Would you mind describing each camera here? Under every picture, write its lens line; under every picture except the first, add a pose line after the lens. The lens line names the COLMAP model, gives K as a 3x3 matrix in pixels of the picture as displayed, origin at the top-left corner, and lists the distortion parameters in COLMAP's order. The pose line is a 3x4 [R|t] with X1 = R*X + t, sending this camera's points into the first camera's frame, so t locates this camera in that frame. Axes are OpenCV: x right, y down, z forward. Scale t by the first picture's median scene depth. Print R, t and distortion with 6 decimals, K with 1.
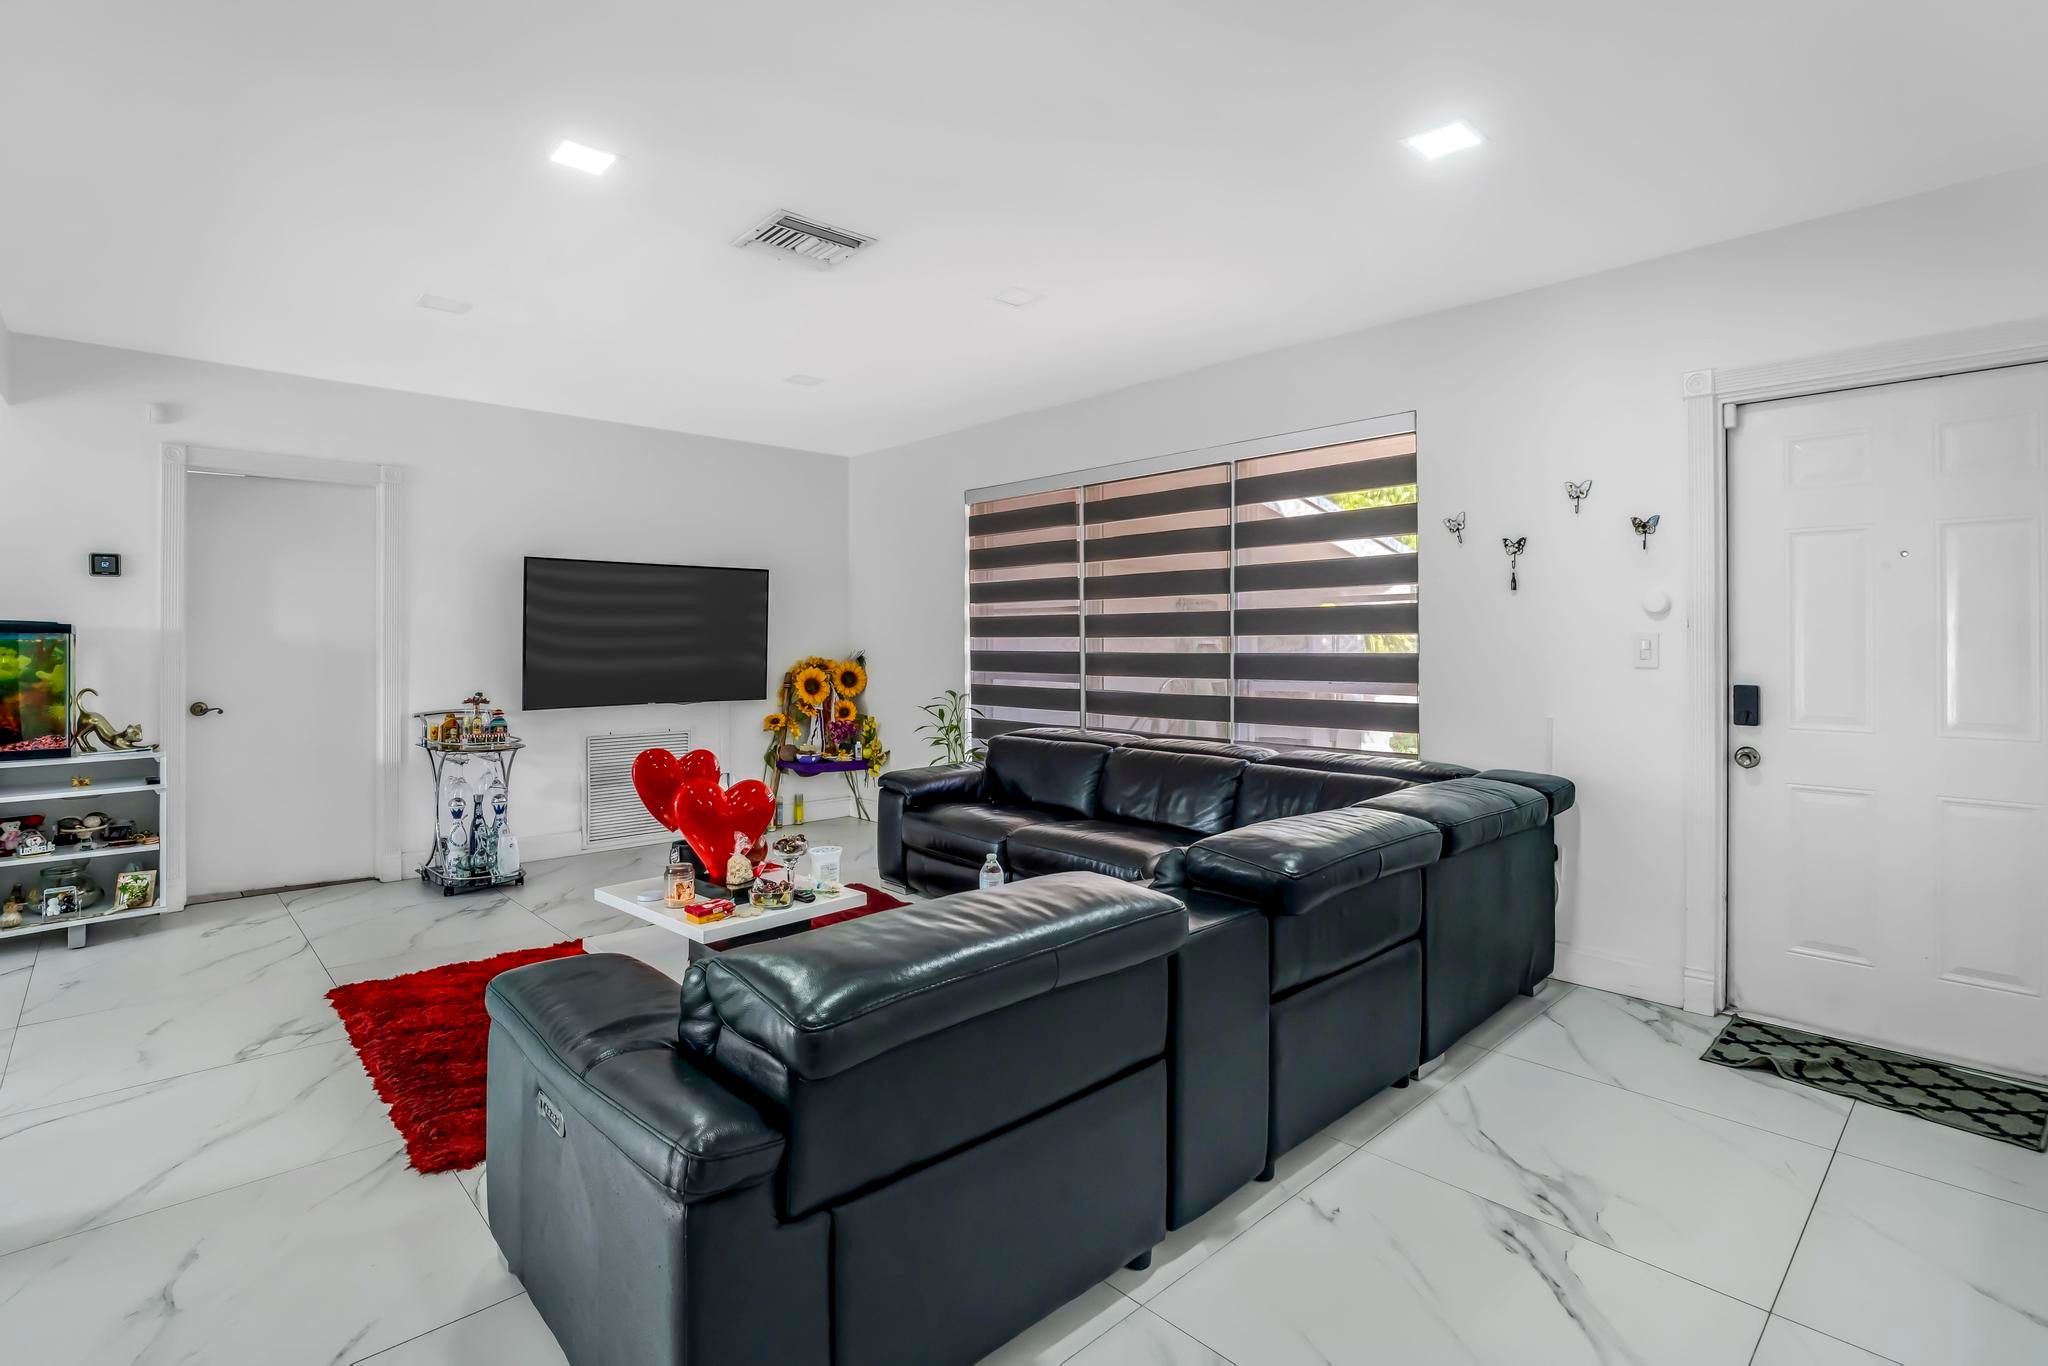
lens RADIAL K [[936.1, 0, 1023.9], [0, 936.1, 692.2], [0, 0, 1]] dist [-0.007673, 0.002420]
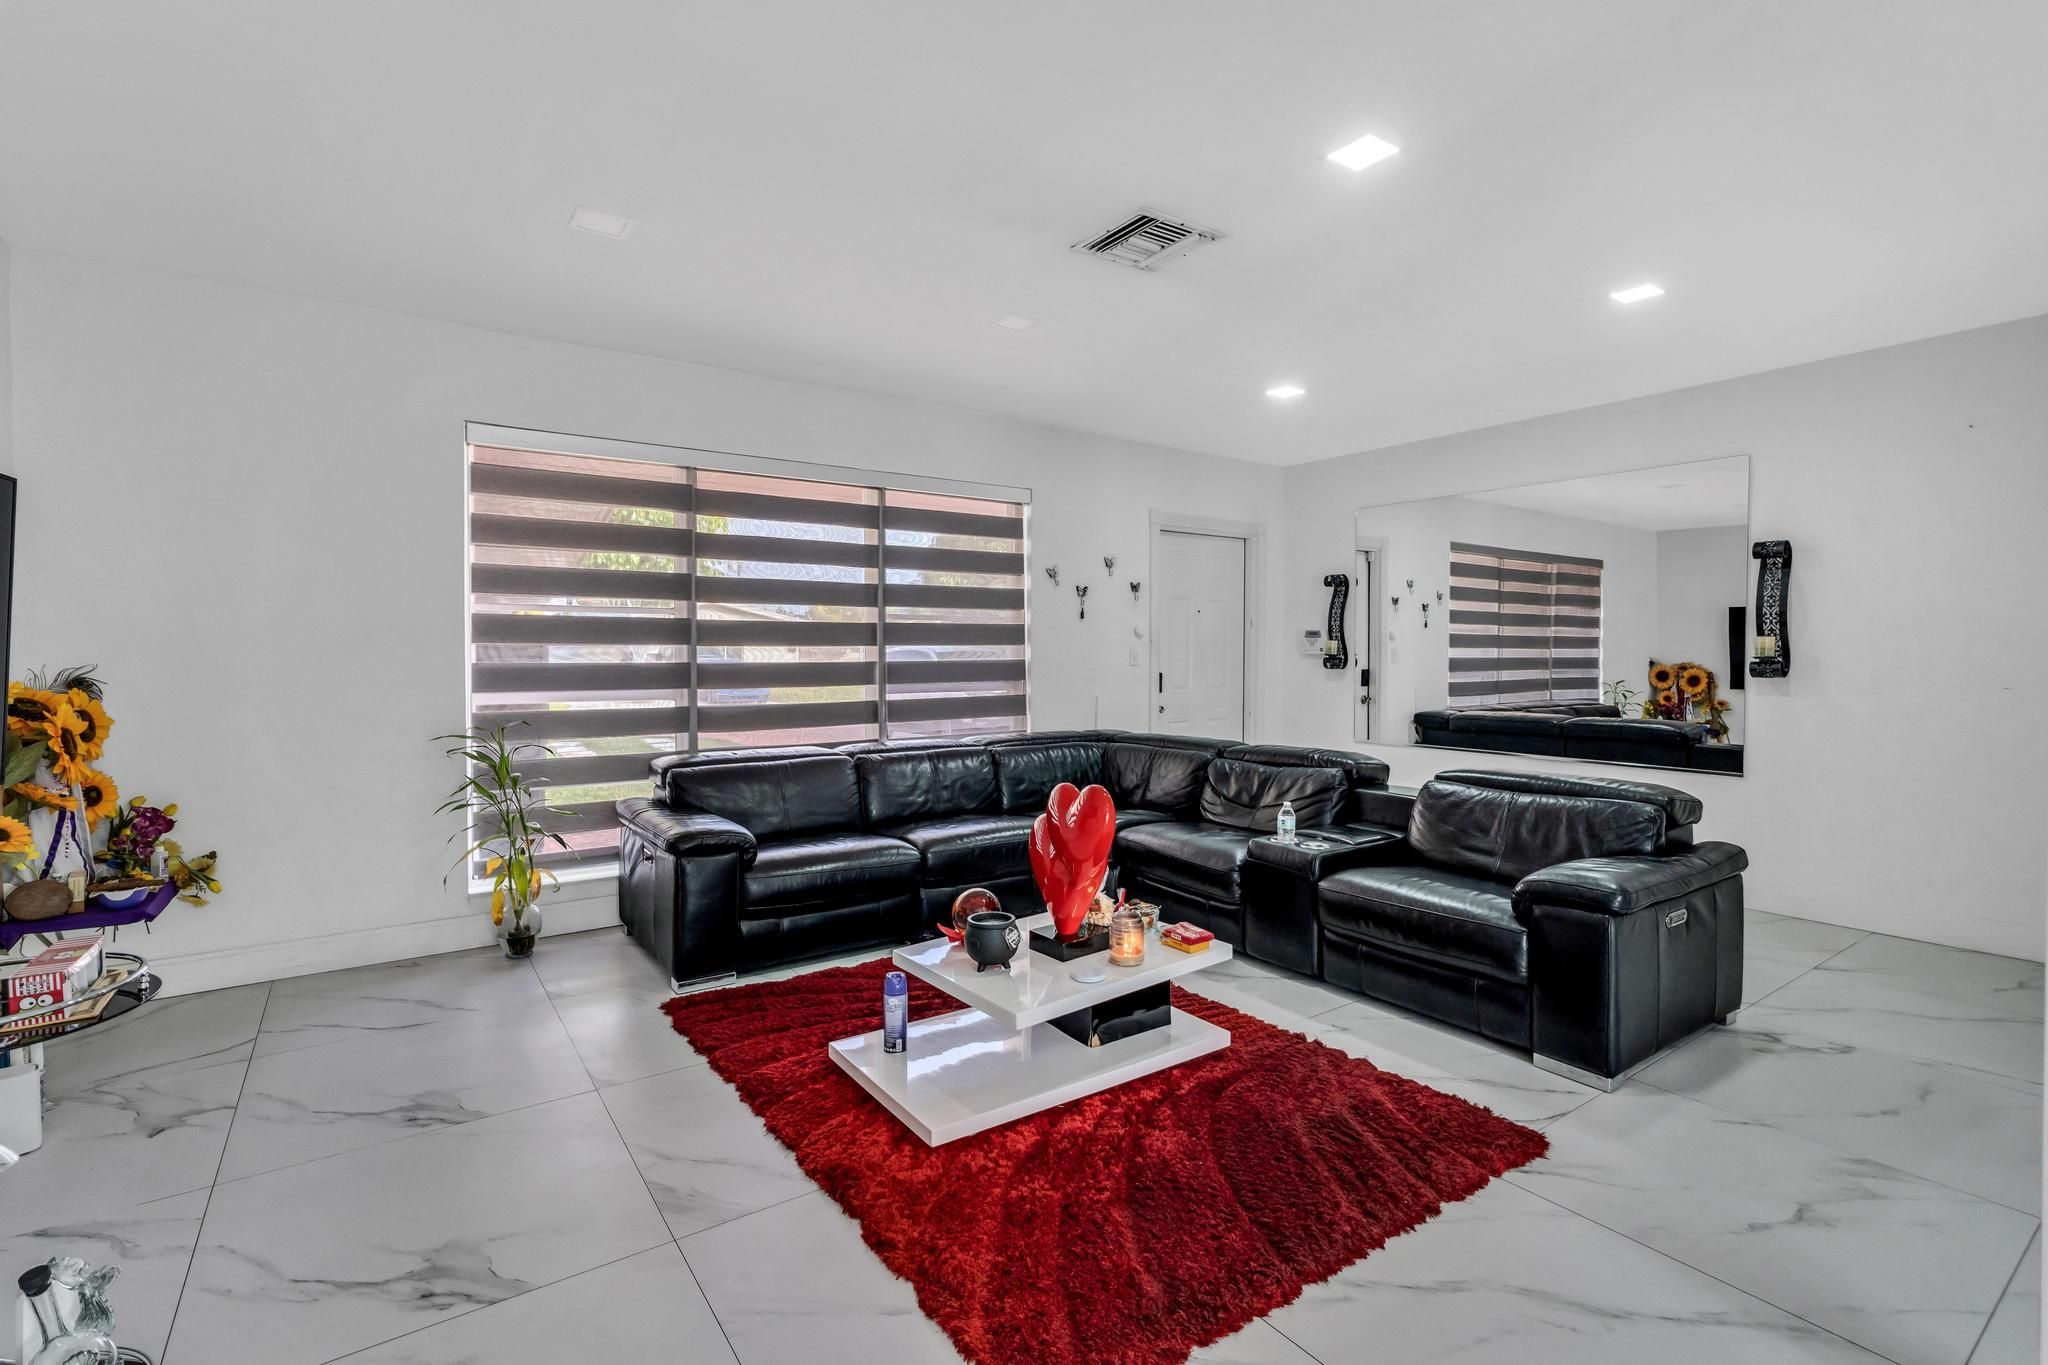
lens RADIAL K [[936.1, 0, 1021.7], [0, 936.1, 667.6], [0, 0, 1]] dist [-0.007673, 0.002420]
pose [[0.152022, -0.009273, 0.988334, -0.995248], [0.060111, 0.998192, 0.000120, -0.028747], [-0.986548, 0.059392, 0.152304, 0.788111]]
